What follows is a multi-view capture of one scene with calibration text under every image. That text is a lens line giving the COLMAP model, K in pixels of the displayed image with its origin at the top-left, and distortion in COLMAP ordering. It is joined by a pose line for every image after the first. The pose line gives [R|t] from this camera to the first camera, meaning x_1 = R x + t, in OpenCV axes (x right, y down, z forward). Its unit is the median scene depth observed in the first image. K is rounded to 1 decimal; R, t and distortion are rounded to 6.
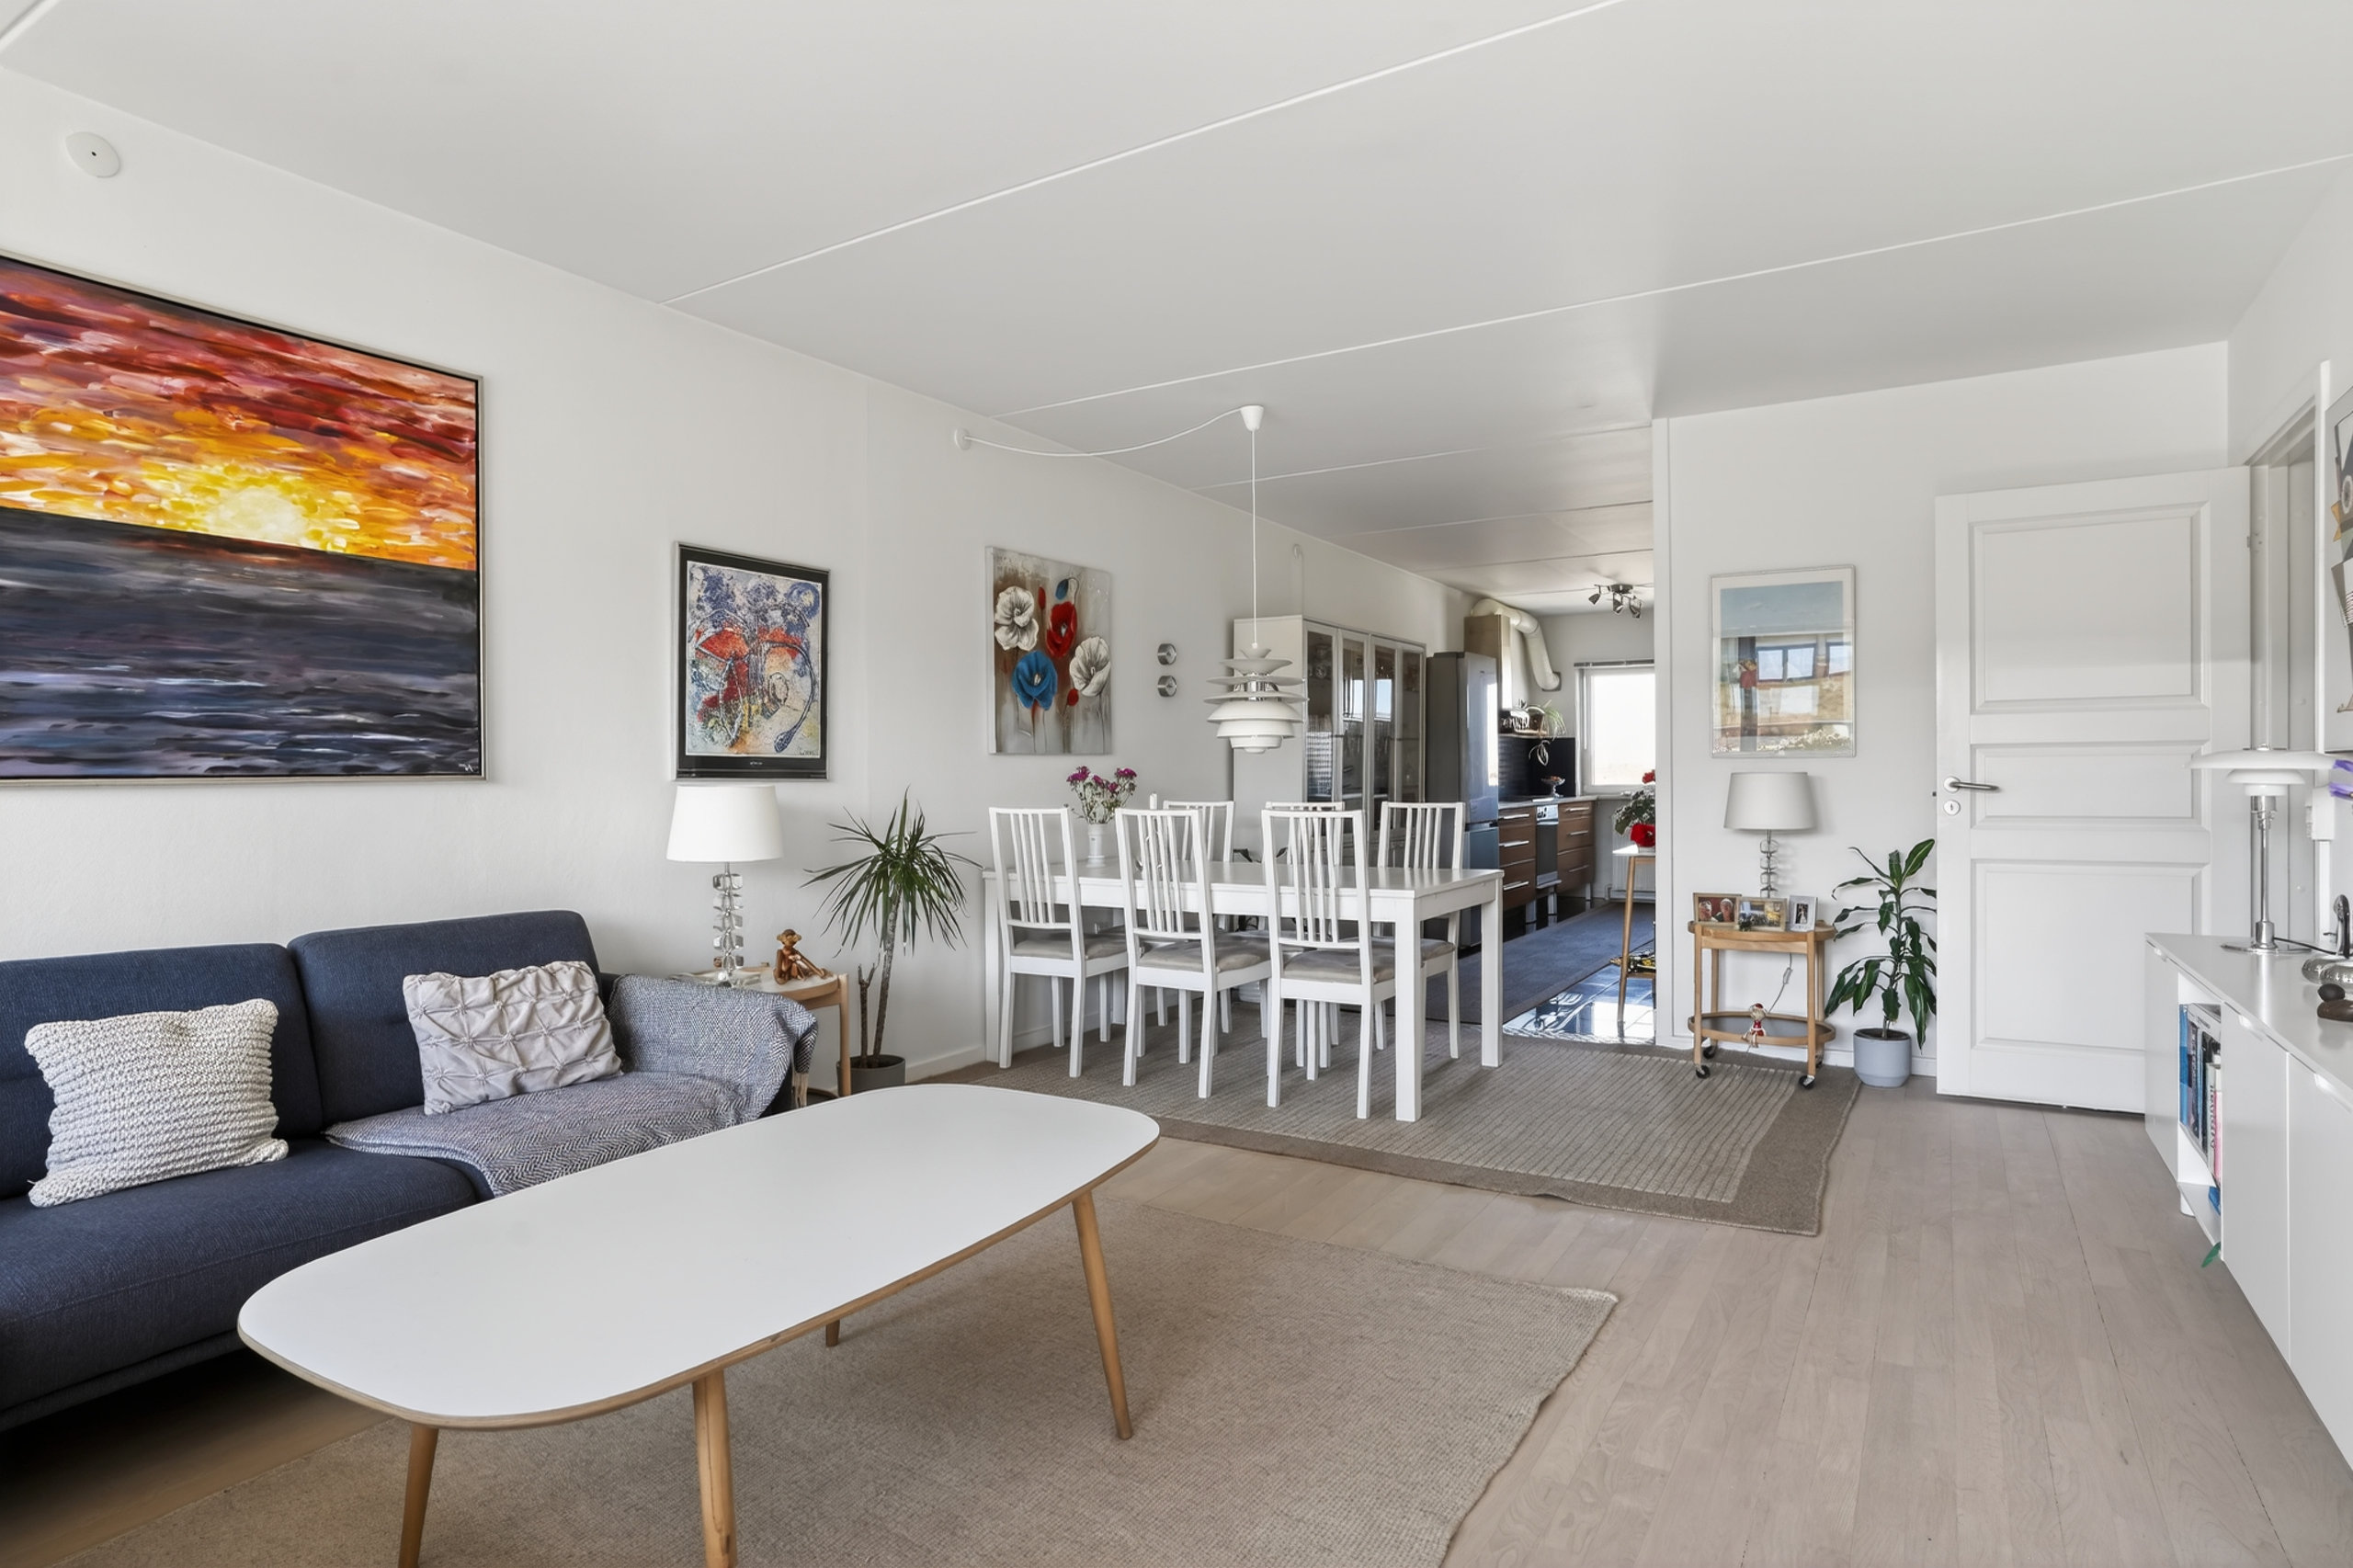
lens RADIAL K [[1277.2, 0, 1174.2], [0, 1277.2, 783.1], [0, 0, 1]] dist [-0.000810, 0.000566]
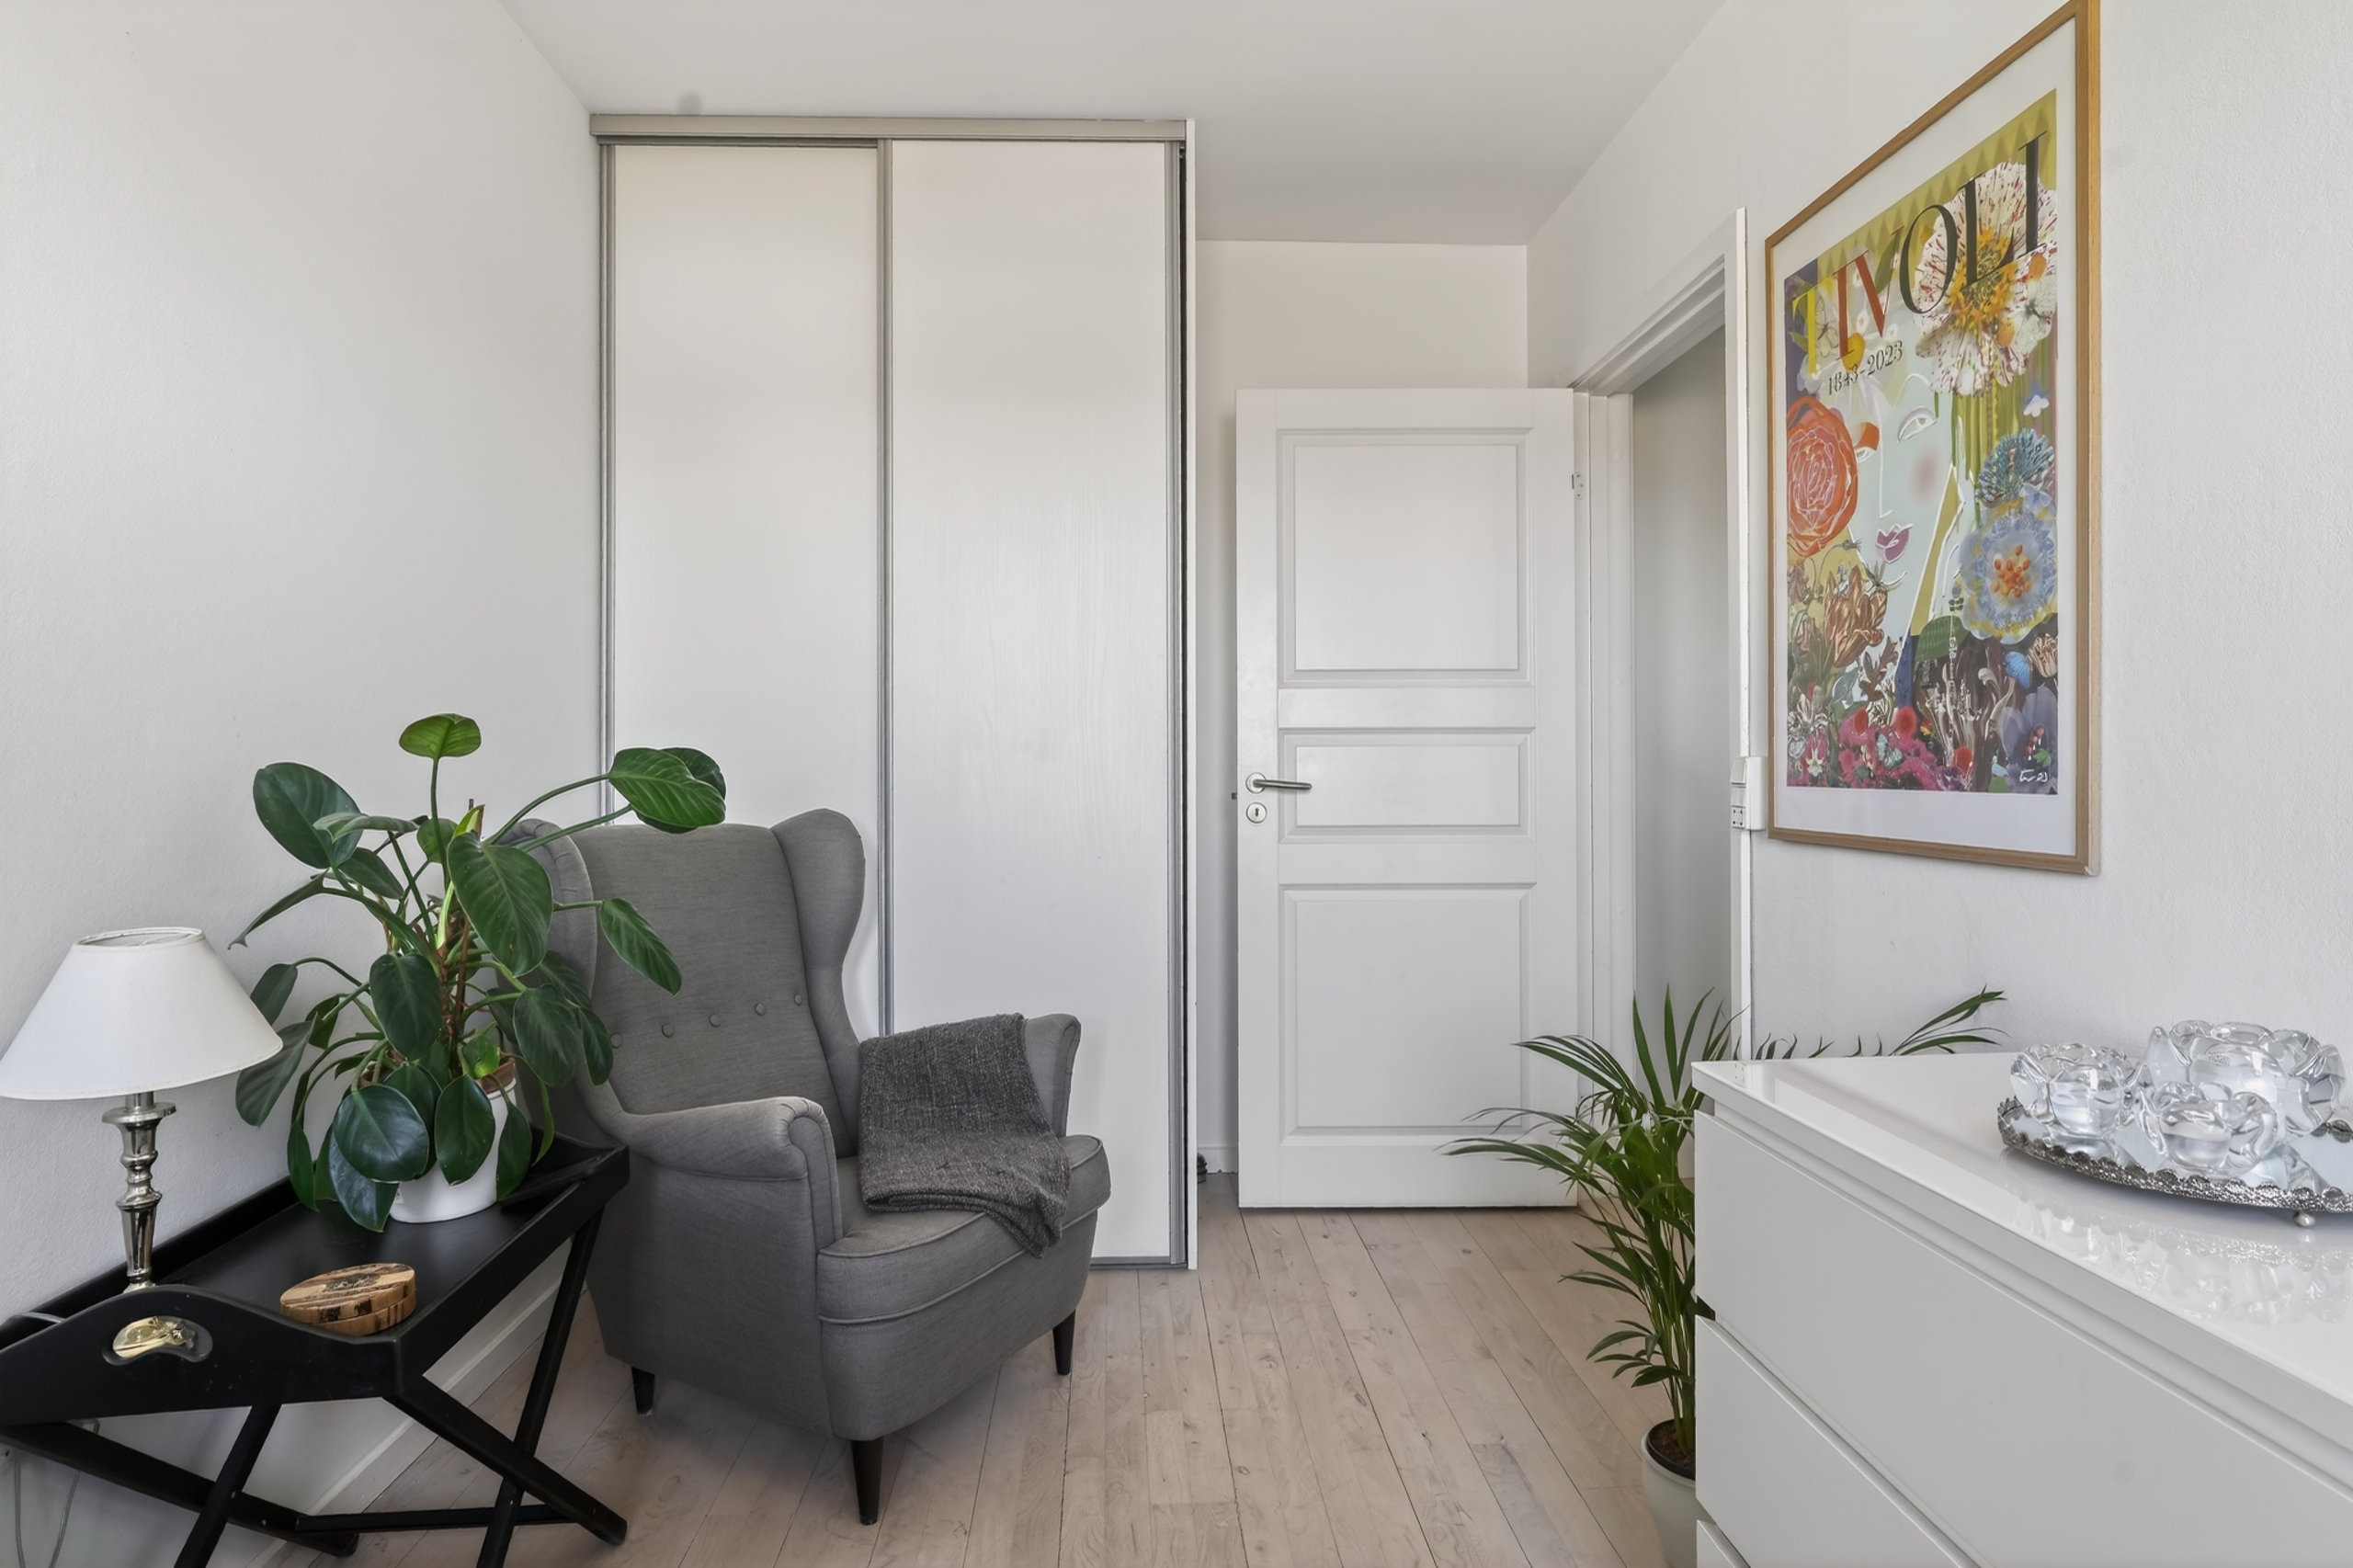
lens RADIAL K [[1277.2, 0, 1173.7], [0, 1277.2, 775.5], [0, 0, 1]] dist [-0.000810, 0.000566]
pose [[0.830802, -0.008625, 0.556501, 0.164329], [0.006191, 0.999961, 0.006256, -0.008196], [-0.556533, -0.001752, 0.830824, 0.423692]]
